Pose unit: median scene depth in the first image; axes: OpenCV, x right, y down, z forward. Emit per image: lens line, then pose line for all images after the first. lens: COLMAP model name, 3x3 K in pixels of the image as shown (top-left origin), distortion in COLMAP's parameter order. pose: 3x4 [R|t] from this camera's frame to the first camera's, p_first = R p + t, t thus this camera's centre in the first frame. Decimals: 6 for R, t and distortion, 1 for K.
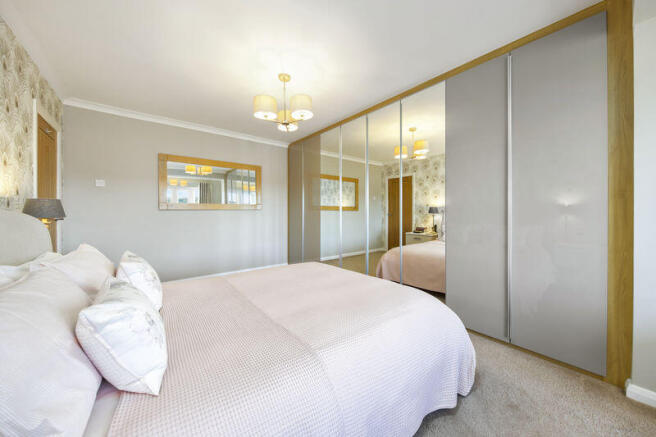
lens RADIAL K [[240.4, 0, 327.0], [0, 240.4, 216.5], [0, 0, 1]] dist [0.001902, 0.000497]
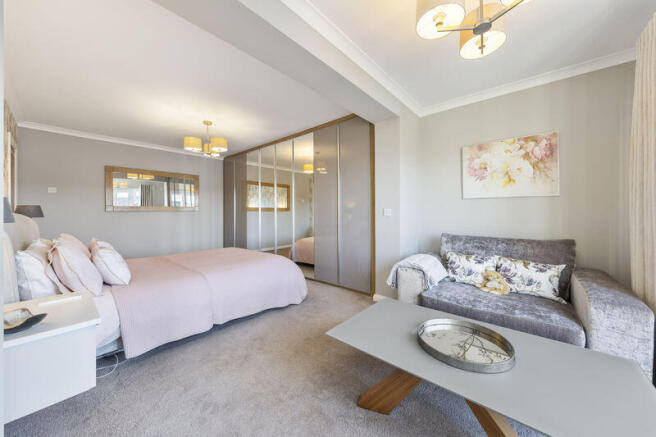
lens RADIAL K [[240.4, 0, 330.2], [0, 240.4, 214.4], [0, 0, 1]] dist [0.001902, 0.000497]
pose [[0.982849, -0.005089, 0.184343, 0.171397], [0.006954, 0.999931, -0.009471, 0.005704], [-0.184282, 0.010590, 0.982816, -0.352453]]
